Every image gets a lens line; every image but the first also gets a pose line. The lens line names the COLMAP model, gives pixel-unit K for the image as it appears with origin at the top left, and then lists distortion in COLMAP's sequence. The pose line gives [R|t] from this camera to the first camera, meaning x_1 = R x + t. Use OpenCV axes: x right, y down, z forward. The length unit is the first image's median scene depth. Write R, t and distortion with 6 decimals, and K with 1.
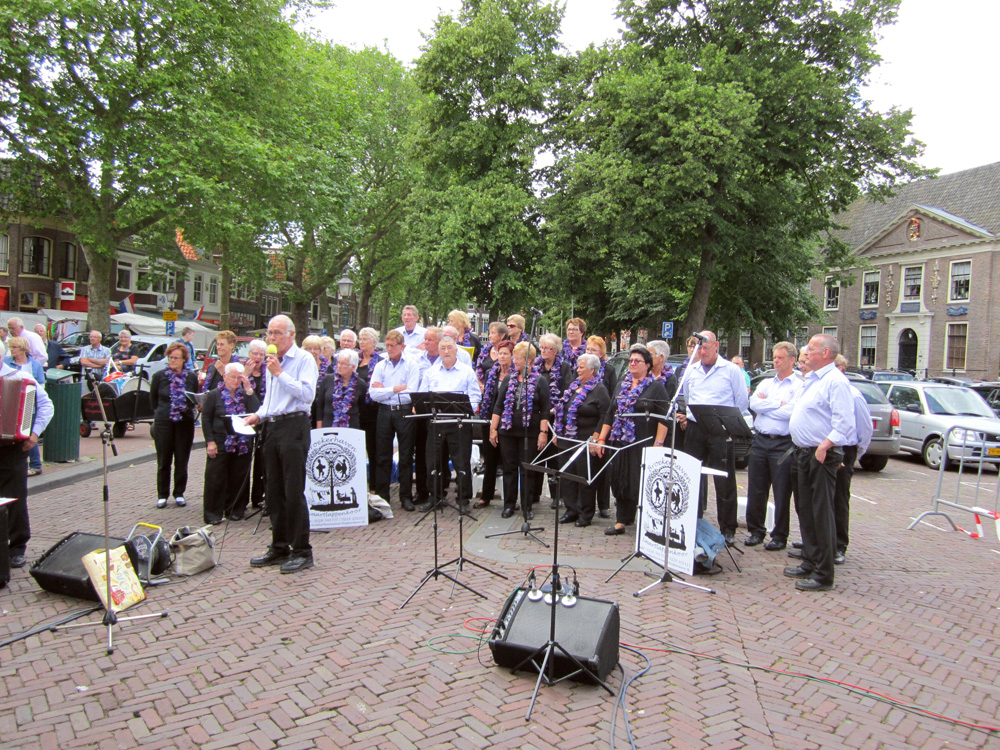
lens RADIAL K [[831.0, 0, 500.4], [0, 831.0, 378.5], [0, 0, 1]] dist [-0.042808, 0.011638]
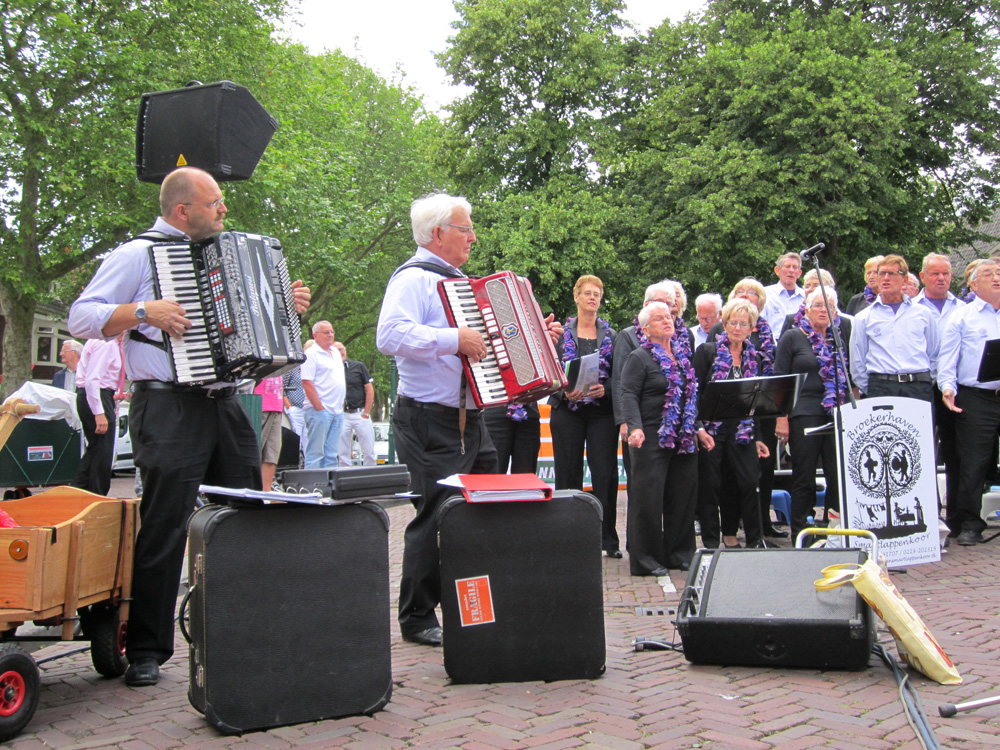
lens RADIAL K [[1036.7, 0, 500.0], [0, 1036.7, 375.0], [0, 0, 1]] dist [-0.031461, -0.034197]
pose [[0.997232, -0.034753, 0.065733, -0.320037], [0.041237, 0.994131, -0.100015, 0.064617], [-0.061871, 0.102448, 0.992812, 0.168171]]
